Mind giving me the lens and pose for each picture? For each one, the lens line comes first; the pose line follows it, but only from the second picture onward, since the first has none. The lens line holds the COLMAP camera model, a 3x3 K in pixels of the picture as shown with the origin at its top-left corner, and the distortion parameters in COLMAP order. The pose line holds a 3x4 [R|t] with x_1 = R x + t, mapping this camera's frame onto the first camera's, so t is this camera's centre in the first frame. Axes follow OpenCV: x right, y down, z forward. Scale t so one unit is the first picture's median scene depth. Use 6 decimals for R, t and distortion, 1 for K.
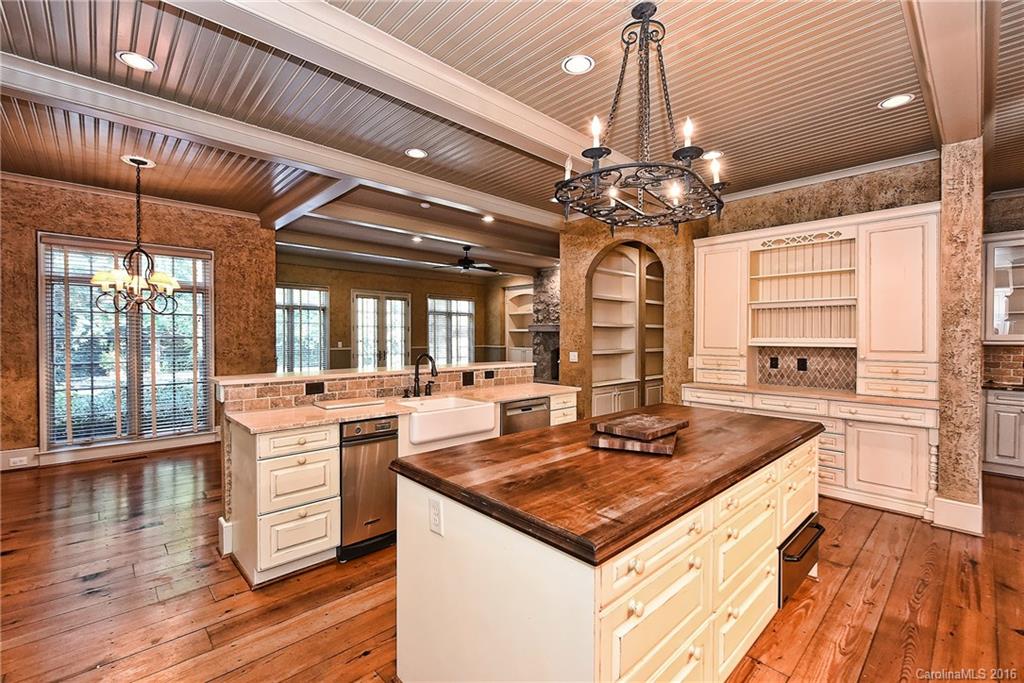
lens RADIAL K [[452.8, 0, 513.0], [0, 452.8, 340.1], [0, 0, 1]] dist [-0.016818, 0.001515]
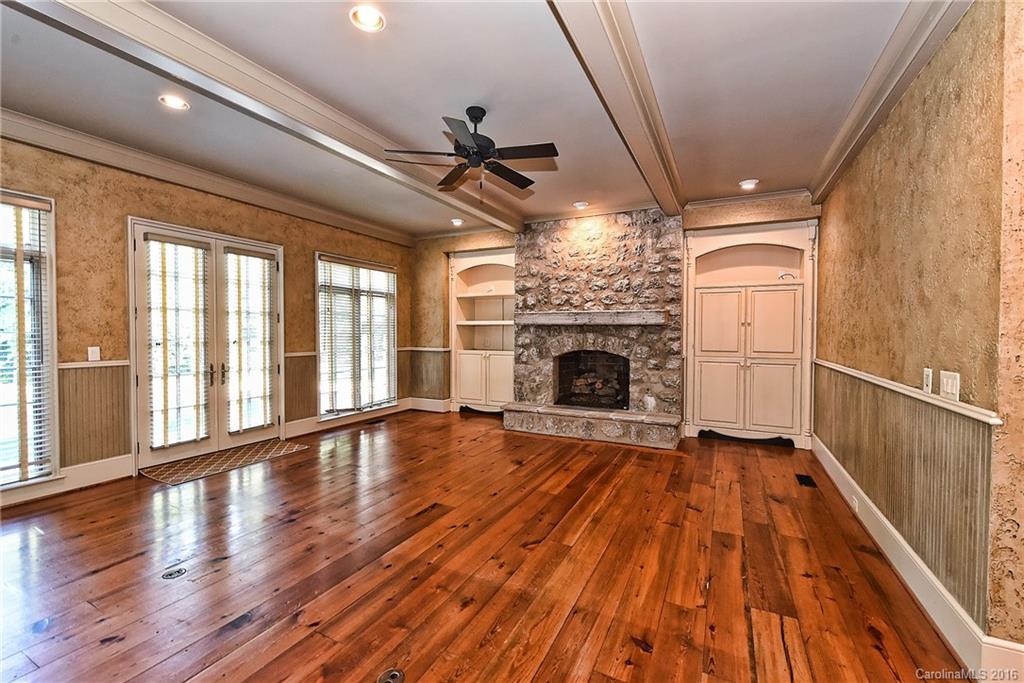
lens RADIAL K [[428.1, 0, 513.8], [0, 428.1, 337.9], [0, 0, 1]] dist [0.001883, -0.000311]
pose [[0.932980, -0.005074, 0.359893, -0.153433], [0.003931, 0.999985, 0.003908, -0.003574], [-0.359907, -0.002231, 0.932986, 0.453321]]
